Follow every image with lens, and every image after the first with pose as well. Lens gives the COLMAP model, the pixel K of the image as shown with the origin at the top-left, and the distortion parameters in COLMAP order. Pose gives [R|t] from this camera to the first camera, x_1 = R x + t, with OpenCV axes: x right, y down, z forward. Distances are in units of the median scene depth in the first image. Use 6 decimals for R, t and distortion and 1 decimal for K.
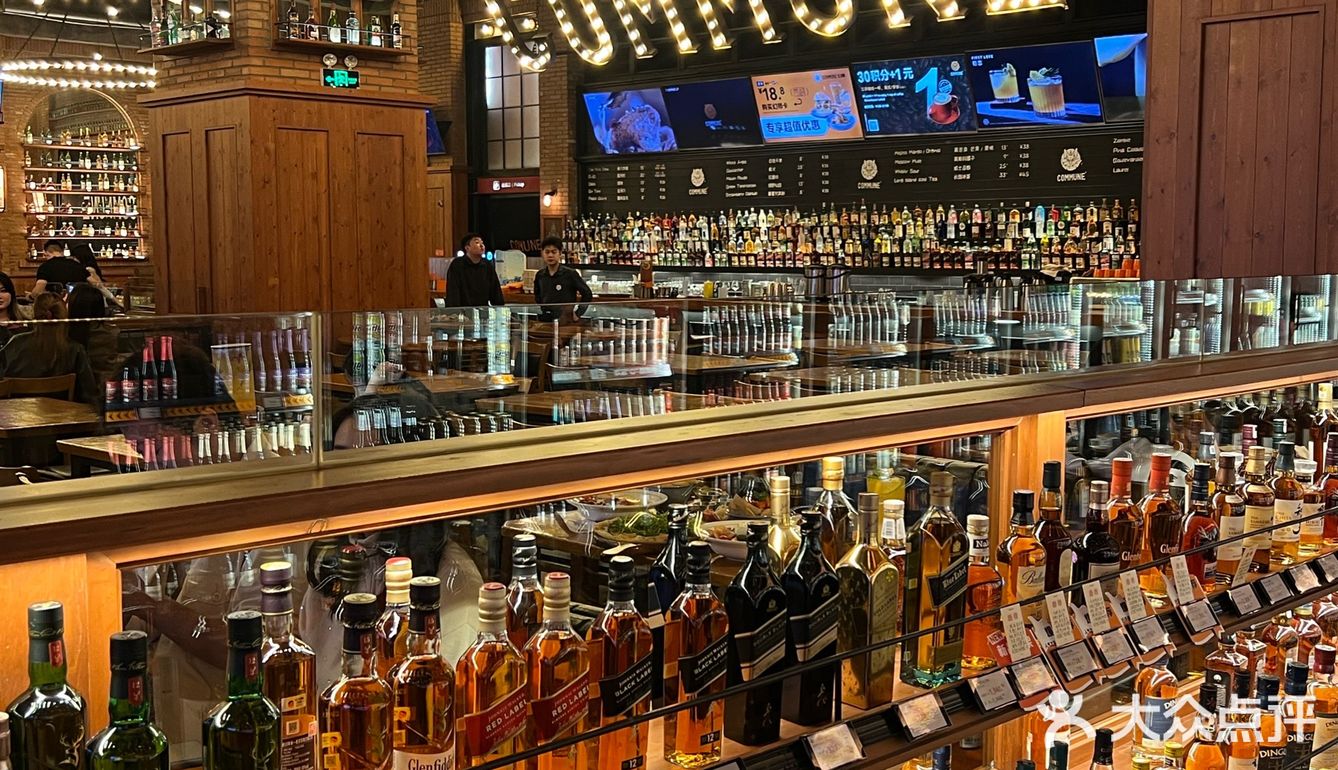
lens RADIAL K [[1494.0, 0, 668.1], [0, 1494.0, 379.8], [0, 0, 1]] dist [0.077357, 0.000000]
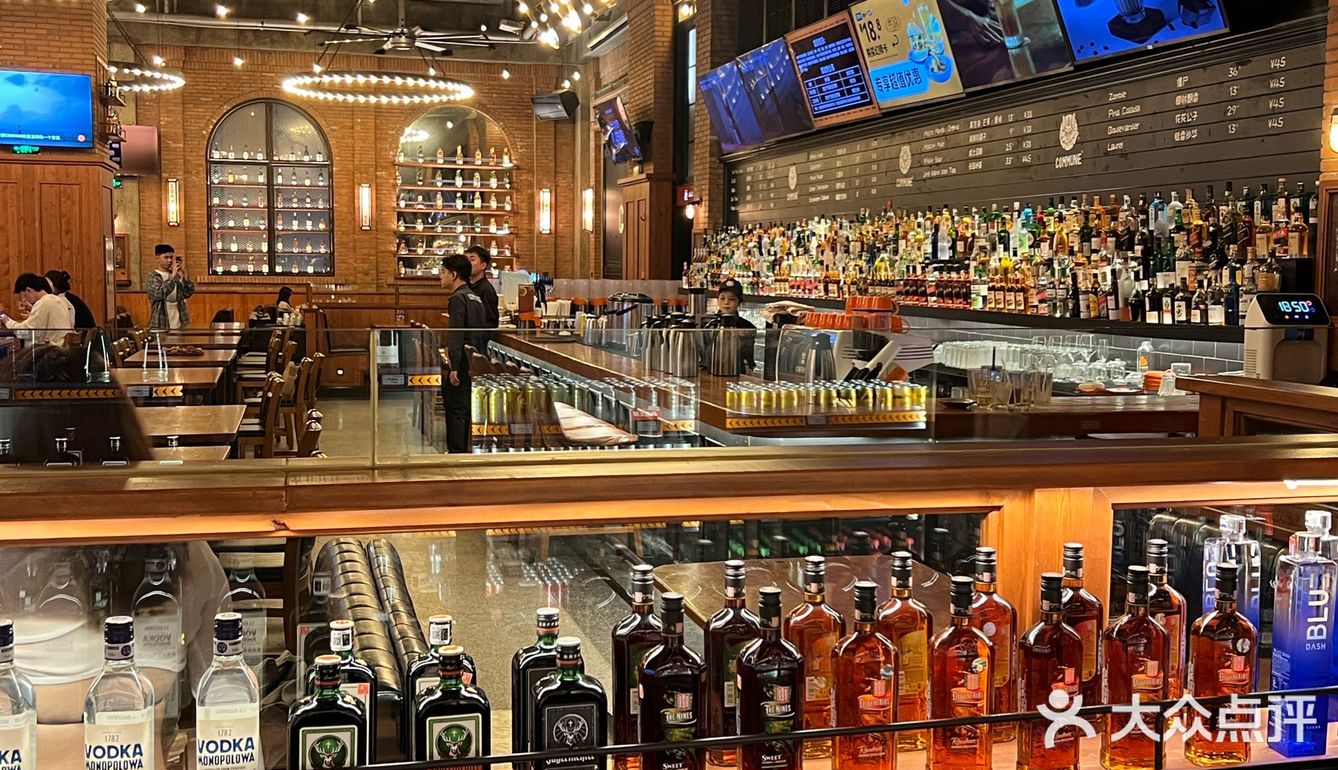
lens RADIAL K [[1494.0, 0, 671.9], [0, 1494.0, 390.4], [0, 0, 1]] dist [0.077357, 0.000000]
pose [[0.880913, 0.053349, -0.470262, 0.242919], [-0.058336, 0.998289, 0.003972, -0.019895], [0.469670, 0.023934, 0.882518, 0.223759]]
